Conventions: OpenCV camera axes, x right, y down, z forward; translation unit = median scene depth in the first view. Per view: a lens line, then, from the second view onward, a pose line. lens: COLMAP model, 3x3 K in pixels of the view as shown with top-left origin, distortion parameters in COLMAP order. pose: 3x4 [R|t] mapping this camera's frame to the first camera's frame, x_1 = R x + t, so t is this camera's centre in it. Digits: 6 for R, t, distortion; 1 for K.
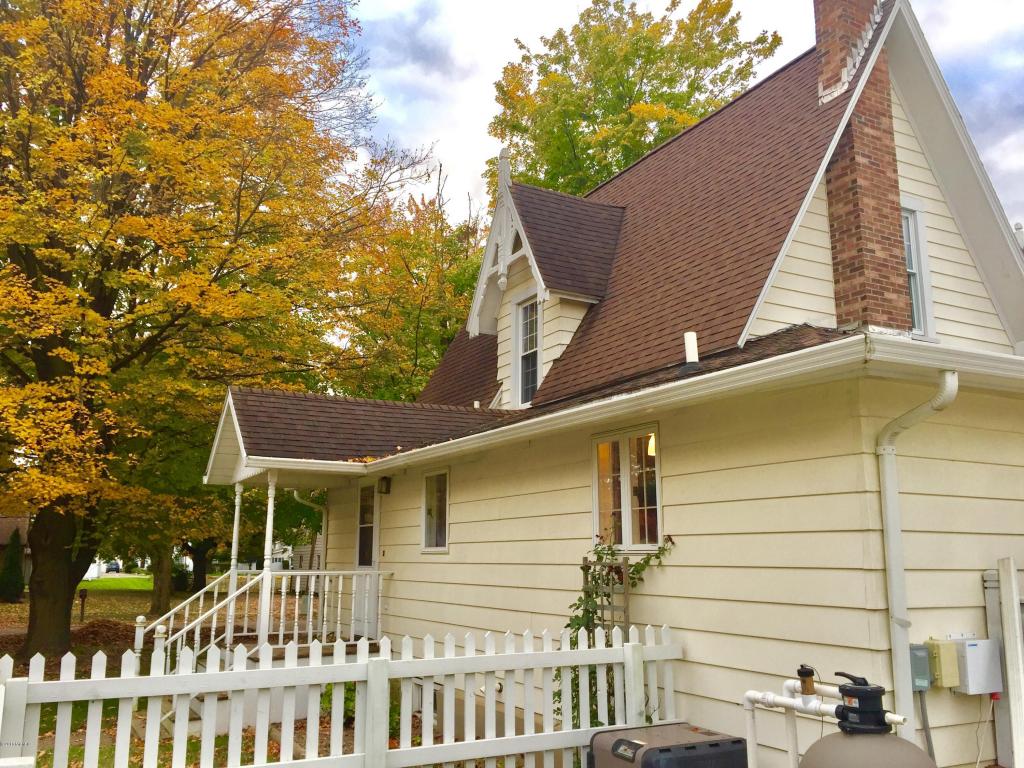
lens RADIAL K [[869.0, 0, 512.0], [0, 869.0, 384.0], [0, 0, 1]] dist [0.085983, -0.116223]
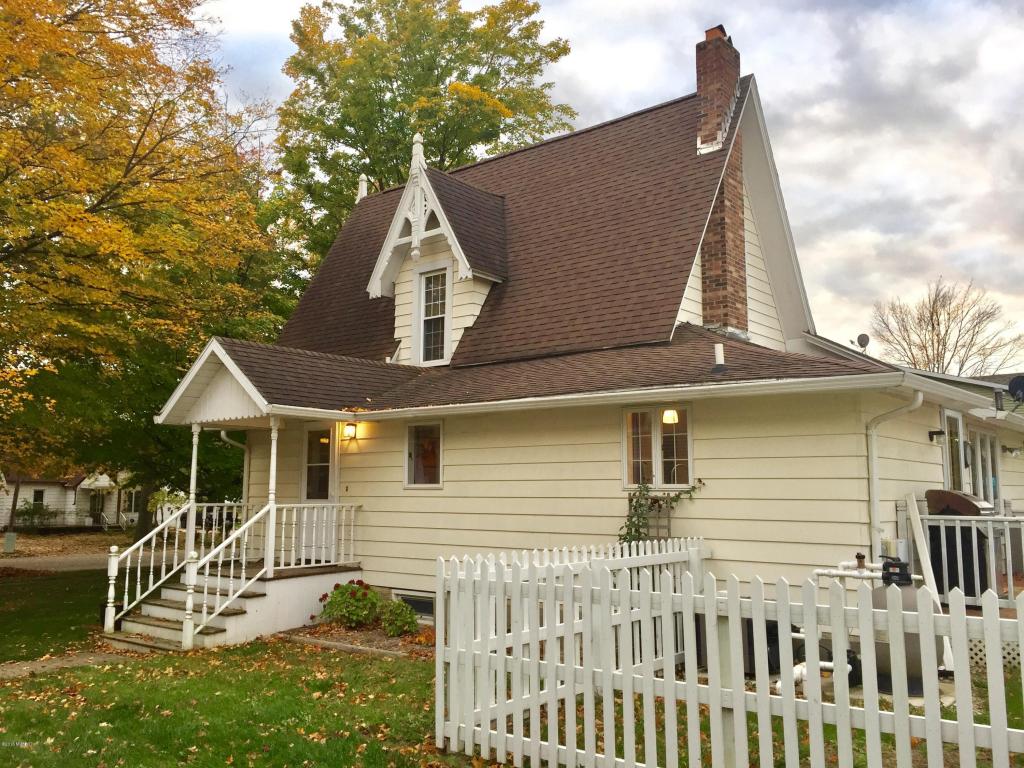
lens RADIAL K [[869.0, 0, 512.0], [0, 869.0, 384.0], [0, 0, 1]] dist [0.085983, -0.116223]
pose [[0.924408, 0.047651, 0.378416, -0.412552], [-0.075413, 0.995413, 0.058878, -0.031212], [-0.373874, -0.082965, 0.923761, -0.149427]]
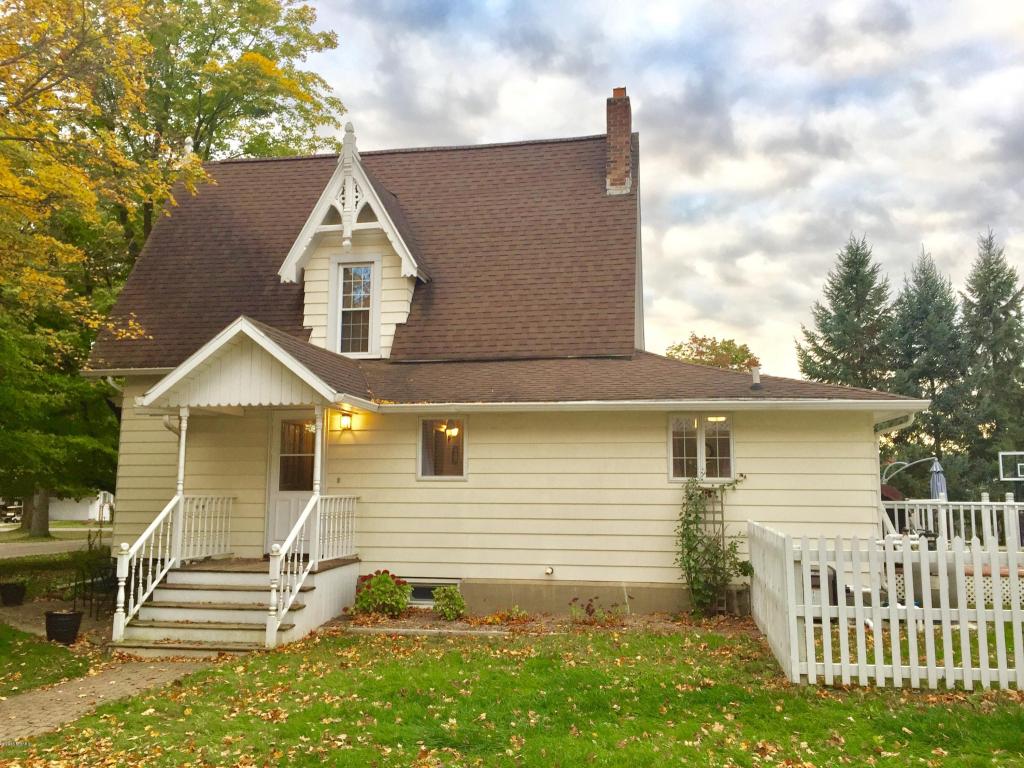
lens RADIAL K [[869.8, 0, 512.0], [0, 869.8, 384.0], [0, 0, 1]] dist [0.068578, -0.129316]
pose [[0.629862, 0.093726, 0.771031, -0.949456], [-0.154579, 0.987961, 0.006180, 0.028757], [-0.761170, -0.123078, 0.636767, 0.121676]]
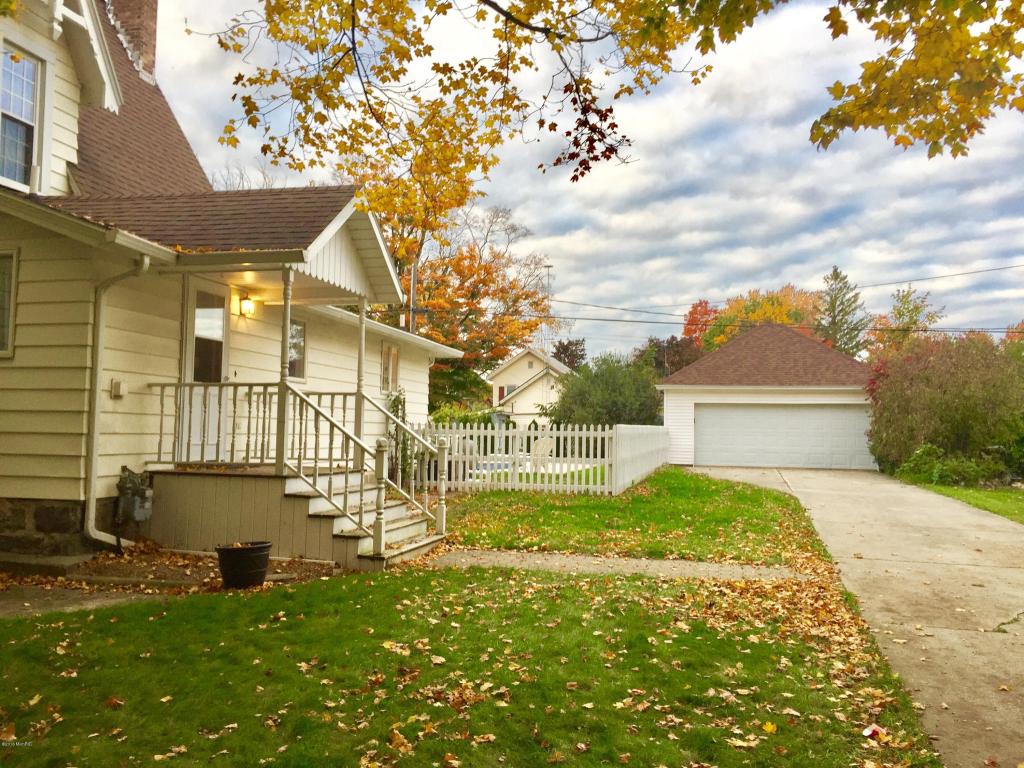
lens RADIAL K [[869.0, 0, 512.0], [0, 869.0, 384.0], [0, 0, 1]] dist [0.085983, -0.116223]
pose [[-0.726407, 0.019451, 0.686989, -1.101748], [-0.153141, 0.969886, -0.189389, 0.360209], [-0.669985, -0.242780, -0.701553, 1.551074]]
